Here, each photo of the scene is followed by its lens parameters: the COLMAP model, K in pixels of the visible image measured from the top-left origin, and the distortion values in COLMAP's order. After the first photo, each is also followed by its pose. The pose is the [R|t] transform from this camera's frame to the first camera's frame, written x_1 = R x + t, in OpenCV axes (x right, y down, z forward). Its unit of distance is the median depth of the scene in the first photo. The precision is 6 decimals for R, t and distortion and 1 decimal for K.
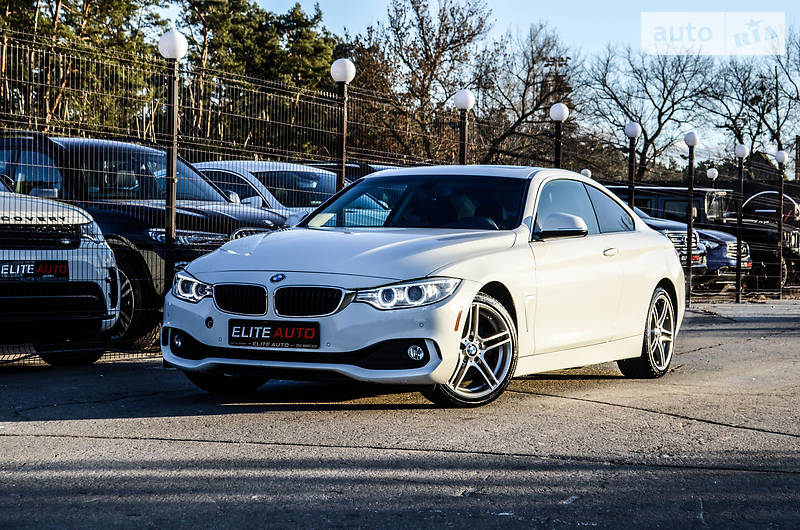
lens RADIAL K [[1891.2, 0, 400.0], [0, 1891.2, 265.0], [0, 0, 1]] dist [-0.009599, -0.046218]
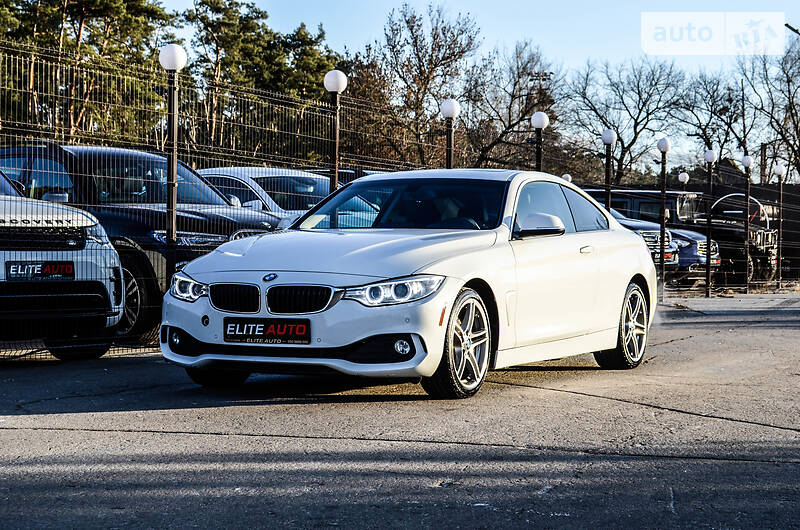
lens RADIAL K [[1732.2, 0, 400.0], [0, 1732.2, 265.0], [0, 0, 1]] dist [-0.002619, 0.033465]
pose [[0.999986, -0.005200, 0.000835, 0.002334], [0.005199, 0.999986, 0.000688, 0.000044], [-0.000838, -0.000684, 0.999999, 0.011691]]
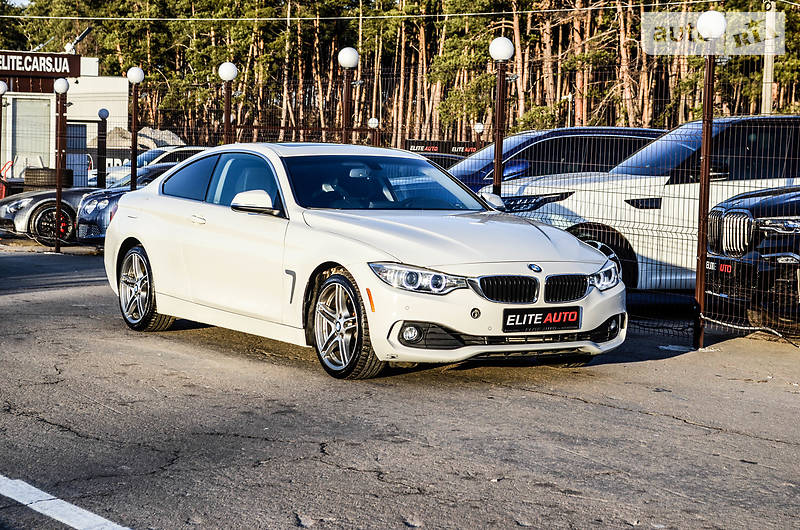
lens RADIAL K [[1776.0, 0, 400.0], [0, 1776.0, 265.0], [0, 0, 1]] dist [-0.015434, 0.128203]
pose [[0.538155, -0.047010, 0.841534, -0.295169], [-0.007016, 0.998159, 0.060247, -0.017050], [-0.842817, -0.038326, 0.536835, 0.155595]]
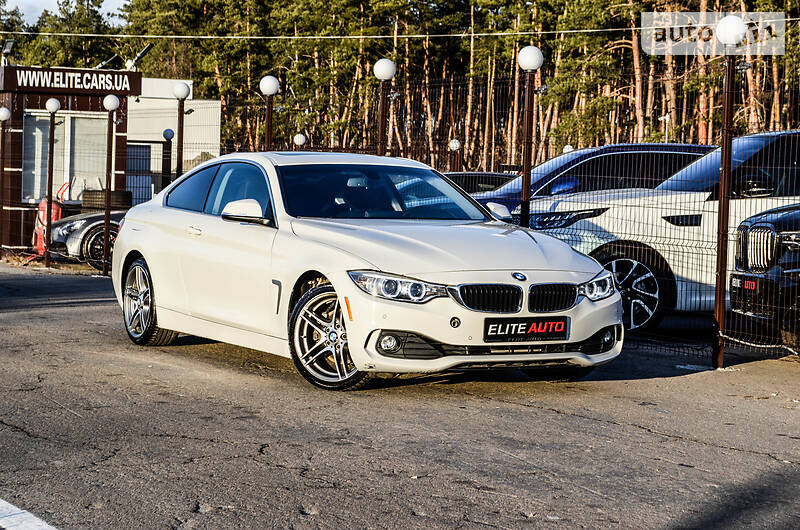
lens RADIAL K [[1903.4, 0, 400.0], [0, 1903.4, 265.0], [0, 0, 1]] dist [0.001024, -0.208290]
pose [[0.589787, -0.027323, 0.807097, -0.294706], [-0.009709, 0.999115, 0.040918, -0.013092], [-0.807501, -0.031969, 0.589000, 0.127809]]
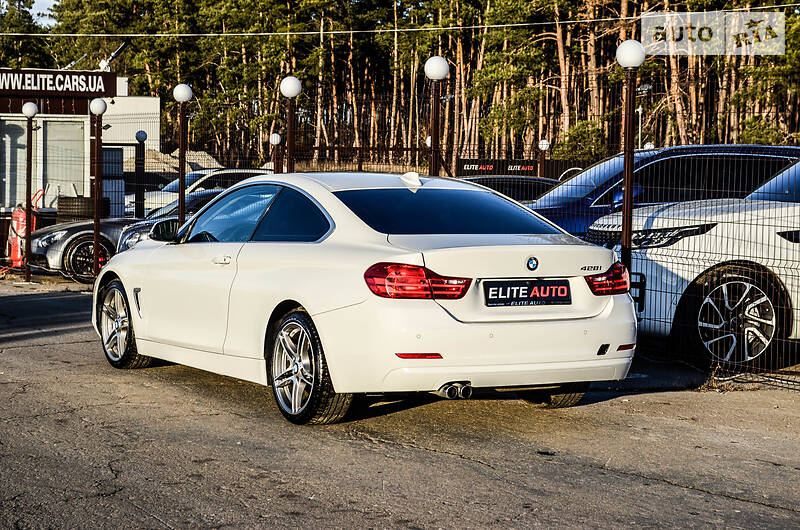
lens RADIAL K [[1811.7, 0, 400.0], [0, 1811.7, 265.0], [0, 0, 1]] dist [0.004770, -0.097503]
pose [[0.553925, -0.045159, 0.831341, -0.246326], [0.007255, 0.998752, 0.049419, -0.019565], [-0.832535, -0.021343, 0.553561, 0.206449]]
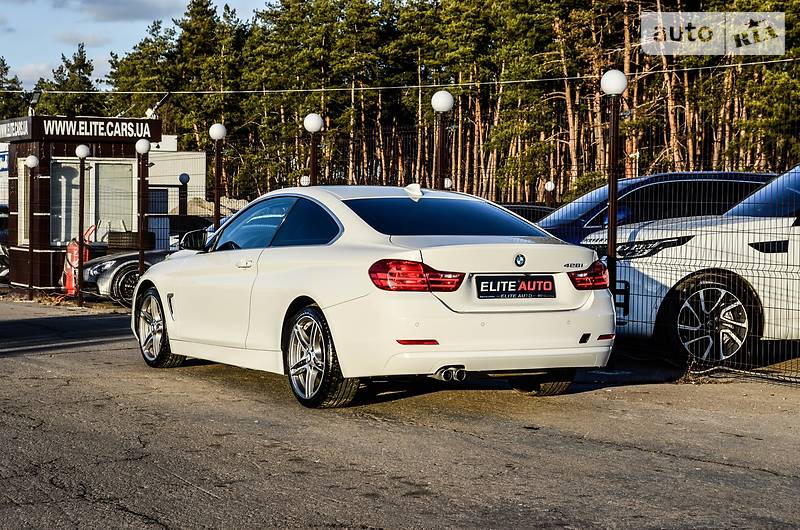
lens RADIAL K [[1649.6, 0, 400.0], [0, 1649.6, 265.0], [0, 0, 1]] dist [0.006743, -0.029422]
pose [[0.566654, -0.026982, 0.823514, -0.247737], [0.012445, 0.999630, 0.024189, -0.011789], [-0.823862, -0.003458, 0.566780, 0.200260]]
